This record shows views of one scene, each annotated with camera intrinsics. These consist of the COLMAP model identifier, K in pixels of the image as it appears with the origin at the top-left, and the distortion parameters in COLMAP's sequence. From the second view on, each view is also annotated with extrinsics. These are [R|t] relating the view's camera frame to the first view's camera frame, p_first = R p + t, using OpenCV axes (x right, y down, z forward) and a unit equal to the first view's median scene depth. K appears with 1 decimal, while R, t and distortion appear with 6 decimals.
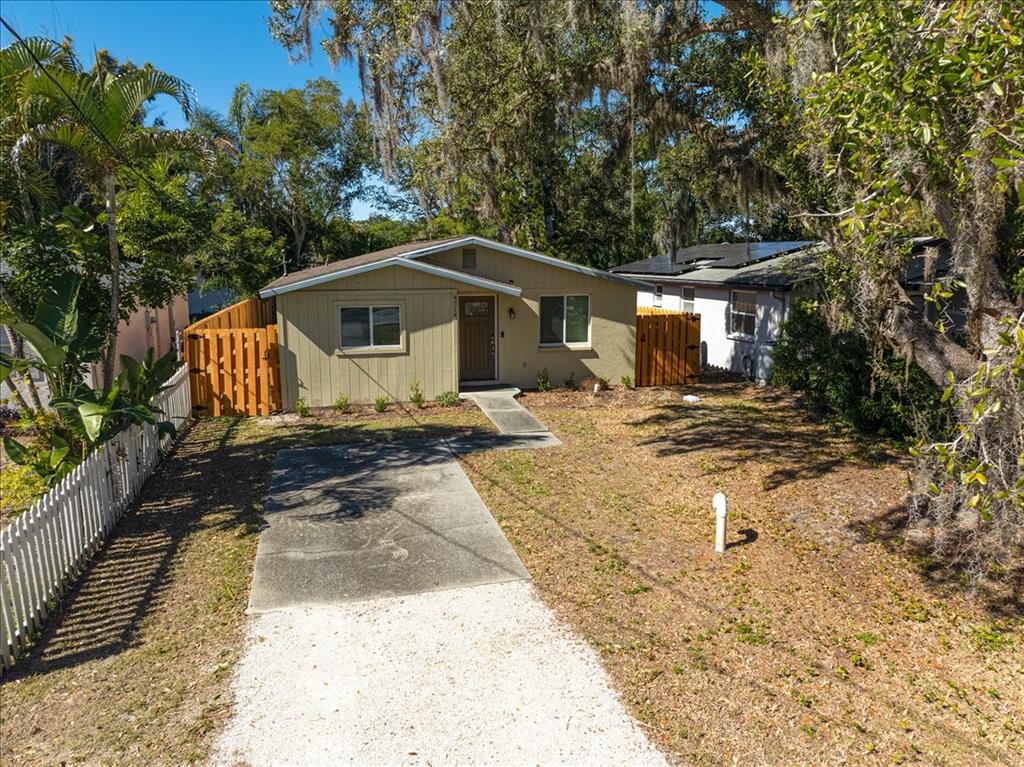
lens RADIAL K [[720.0, 0, 516.4], [0, 720.0, 384.0], [0, 0, 1]] dist [-0.024090, 0.007719]
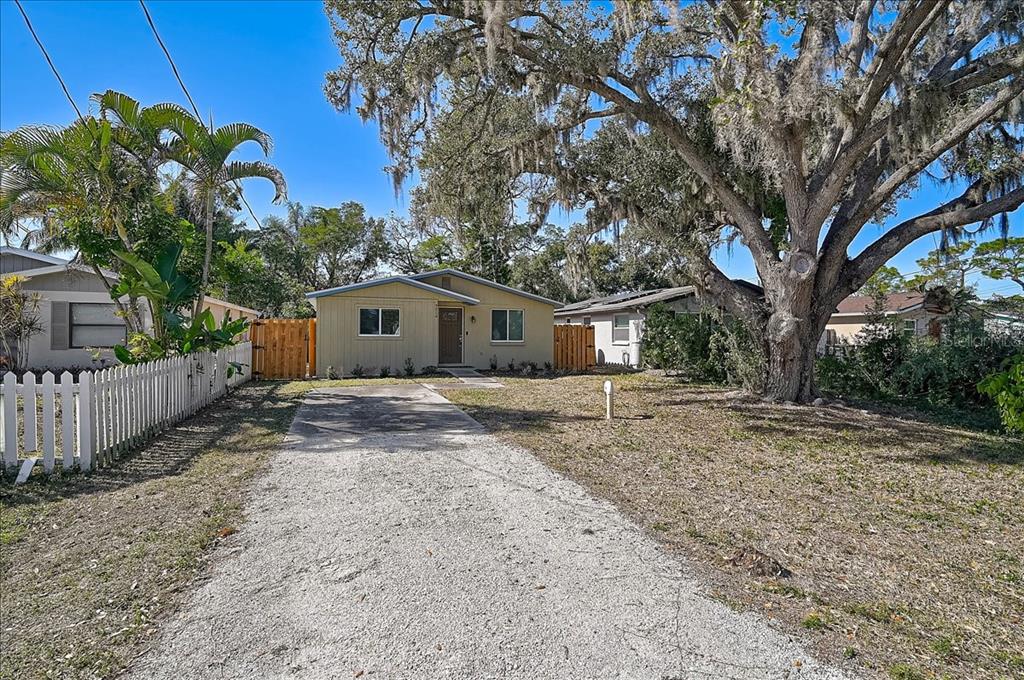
lens RADIAL K [[475.9, 0, 508.4], [0, 475.9, 333.5], [0, 0, 1]] dist [0.004348, -0.000036]
pose [[0.997804, 0.005139, 0.066043, 0.001738], [0.006629, 0.984236, -0.176734, 0.111479], [-0.065911, 0.176784, 0.982040, 0.000438]]
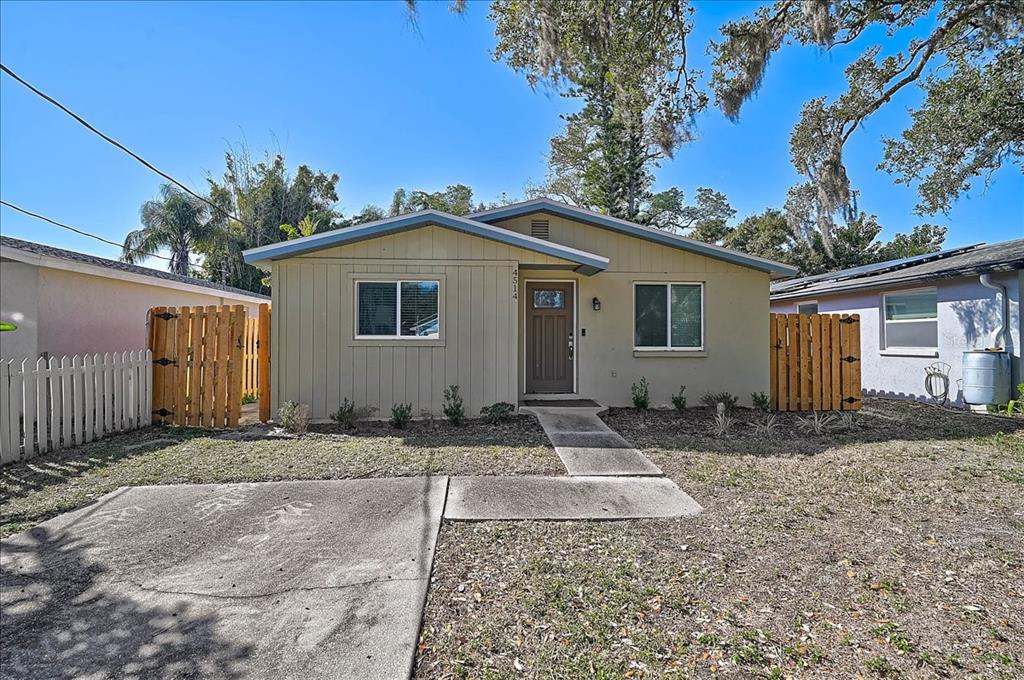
lens RADIAL K [[475.9, 0, 508.4], [0, 475.9, 333.5], [0, 0, 1]] dist [0.004348, -0.000036]
pose [[0.979218, -0.002202, -0.202801, 0.004760], [-0.035324, 0.982806, -0.181230, 0.025445], [0.199713, 0.184627, 0.962303, 0.505792]]
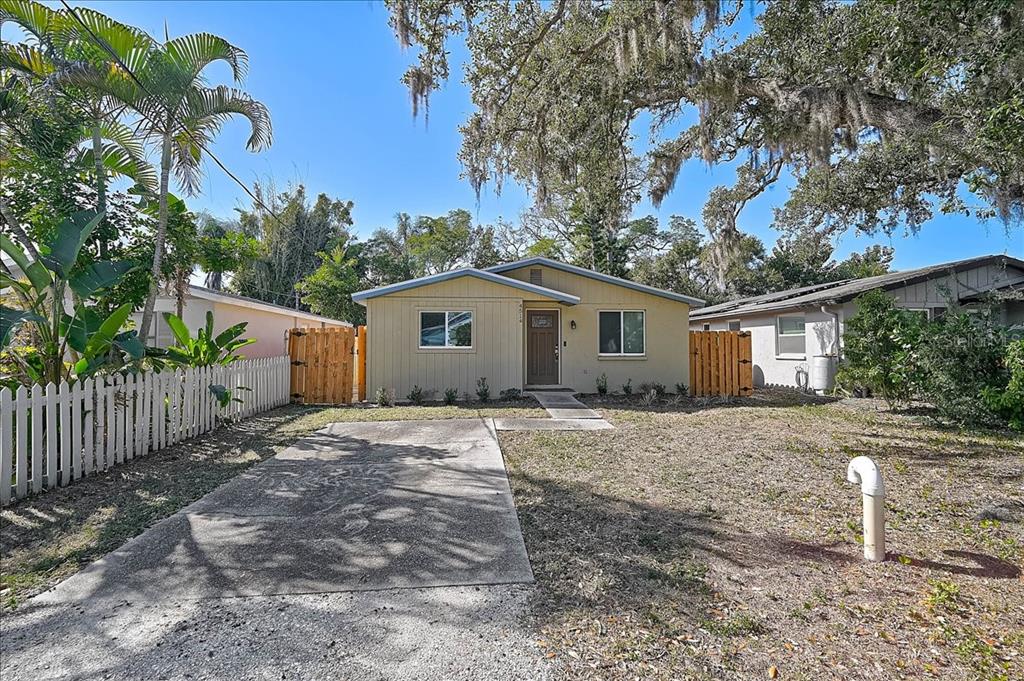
lens RADIAL K [[475.9, 0, 508.4], [0, 475.9, 334.0], [0, 0, 1]] dist [0.004348, -0.000036]
pose [[0.982581, -0.007067, -0.185703, 0.032246], [-0.030509, 0.979583, -0.198710, 0.067550], [0.183316, 0.200915, 0.962304, 0.261382]]
